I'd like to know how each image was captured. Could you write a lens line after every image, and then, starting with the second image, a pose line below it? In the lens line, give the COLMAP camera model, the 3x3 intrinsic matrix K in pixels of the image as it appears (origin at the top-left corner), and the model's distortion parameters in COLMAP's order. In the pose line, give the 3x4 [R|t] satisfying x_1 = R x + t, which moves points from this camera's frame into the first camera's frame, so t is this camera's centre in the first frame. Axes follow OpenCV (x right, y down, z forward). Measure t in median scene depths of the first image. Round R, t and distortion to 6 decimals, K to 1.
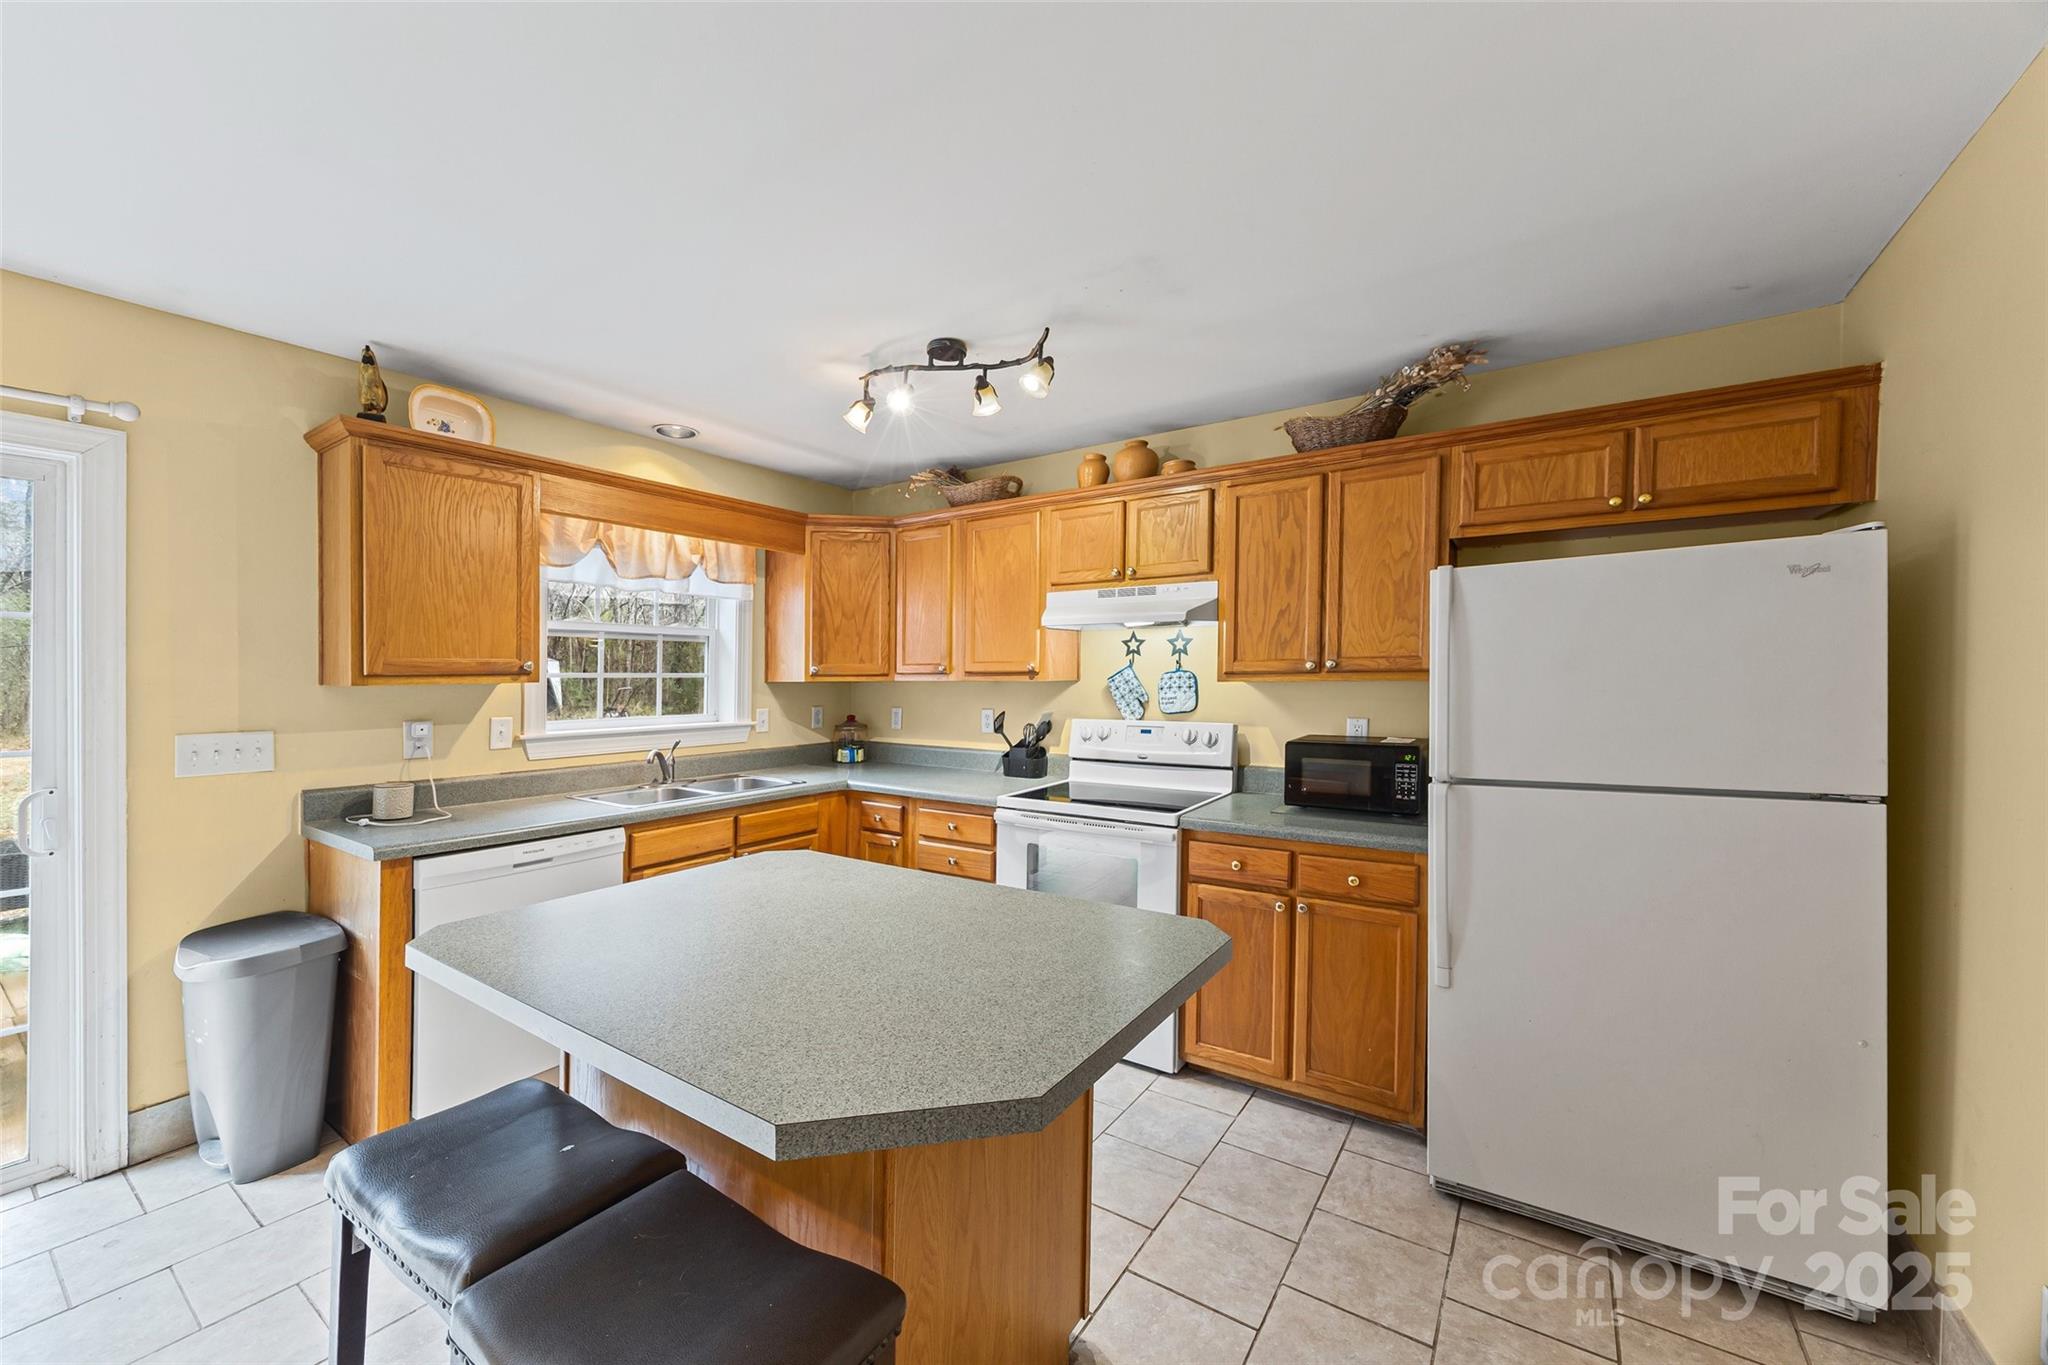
lens RADIAL K [[787.2, 0, 1011.3], [0, 787.2, 674.7], [0, 0, 1]] dist [-0.001277, -0.001859]
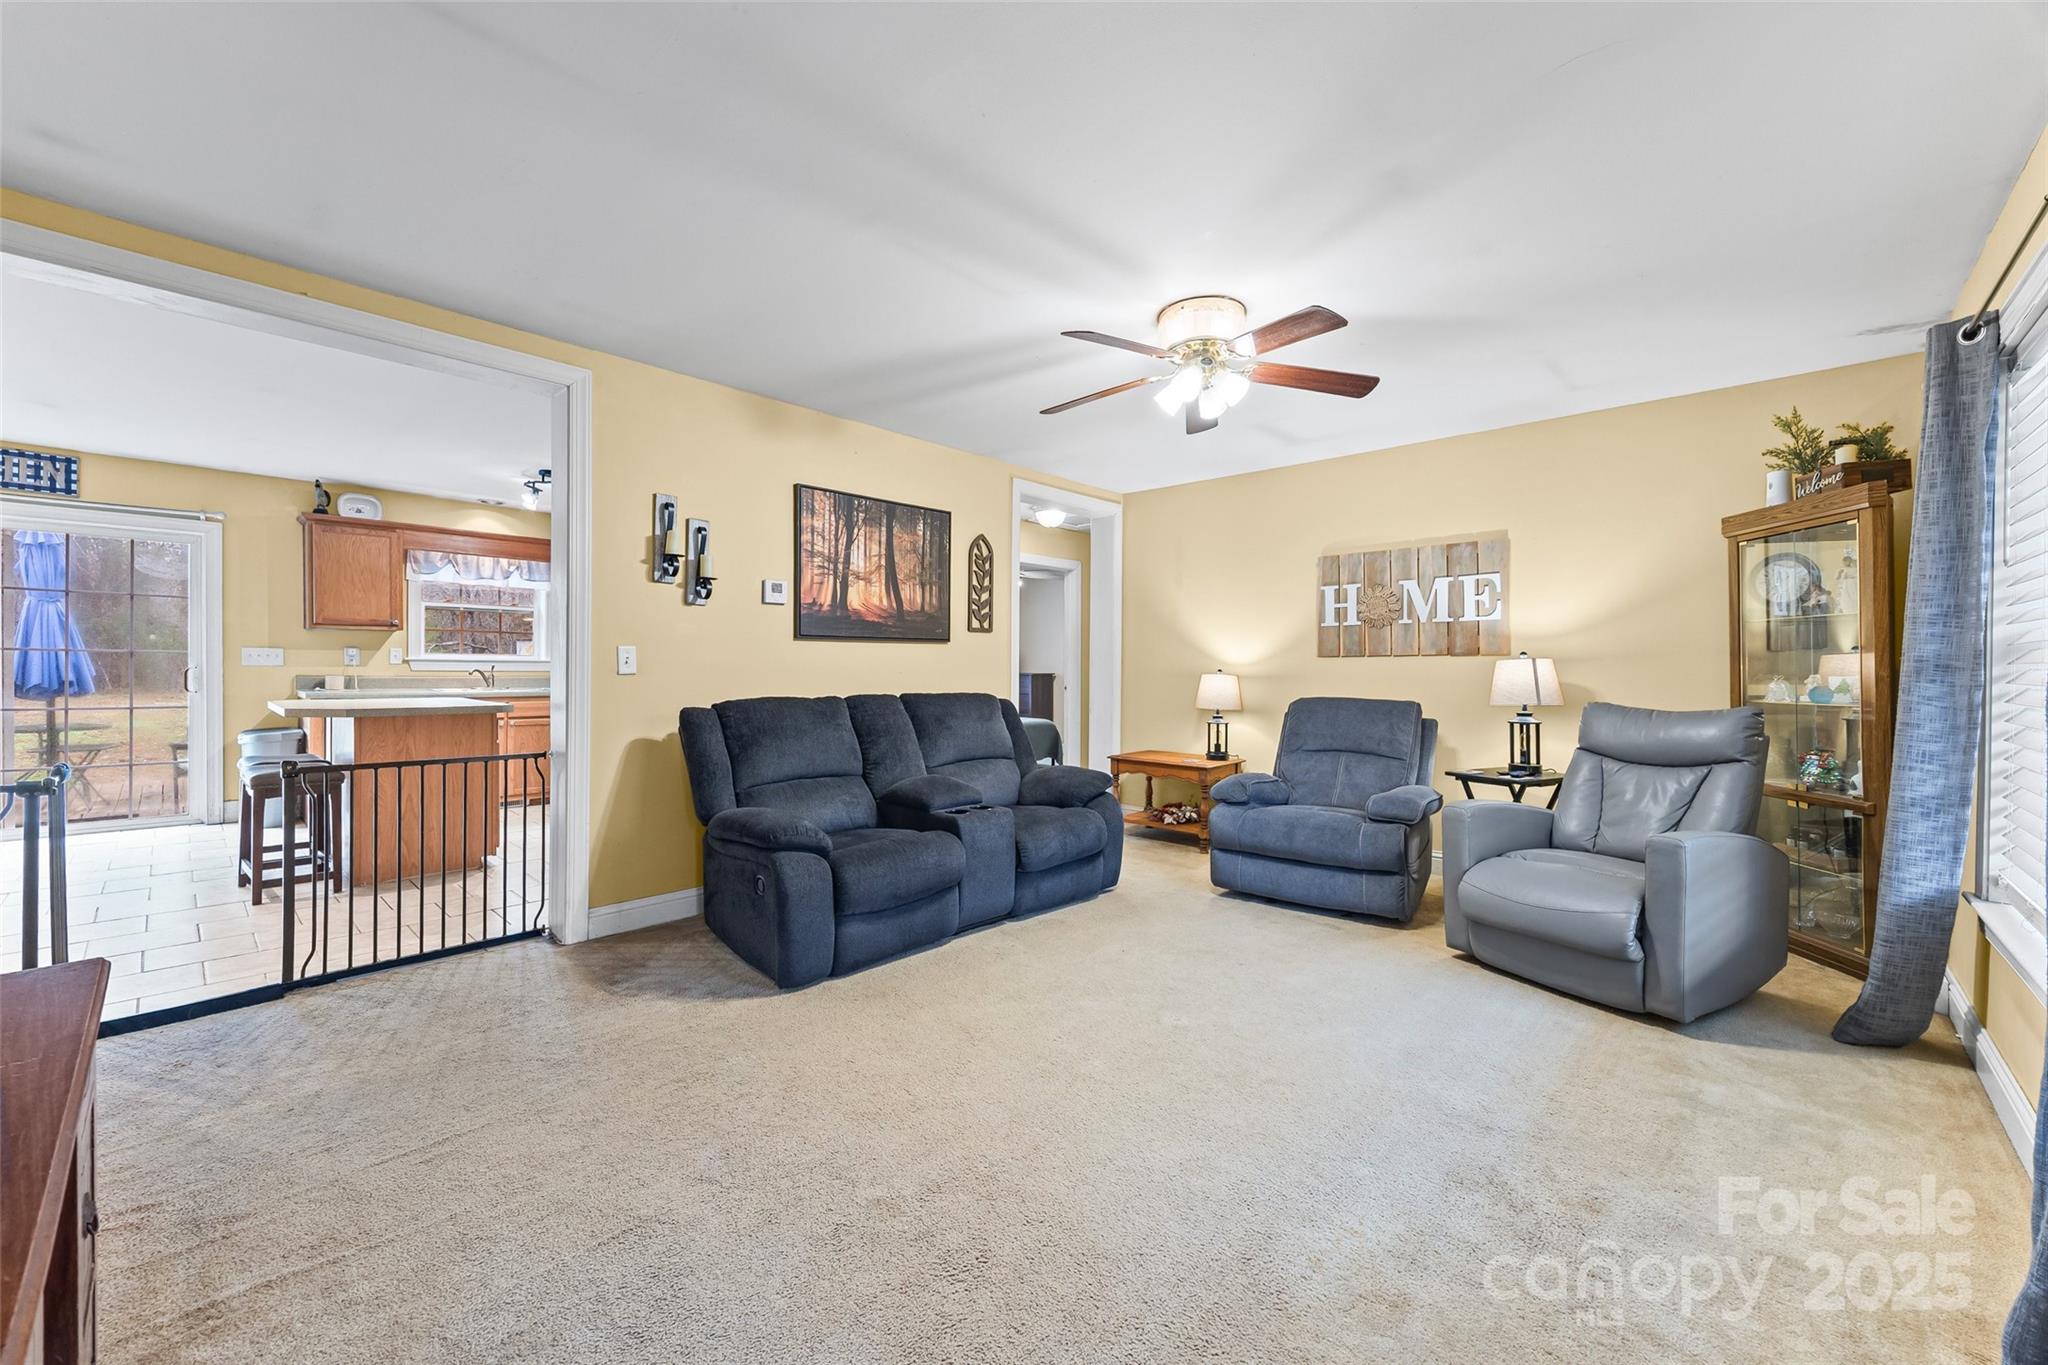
lens RADIAL K [[787.2, 0, 1017.8], [0, 787.2, 669.7], [0, 0, 1]] dist [-0.001277, -0.001859]
pose [[0.992324, 0.012220, -0.123059, 1.115872], [-0.011443, 0.999910, 0.007020, 0.070255], [0.123134, -0.005558, 0.992375, -0.765909]]
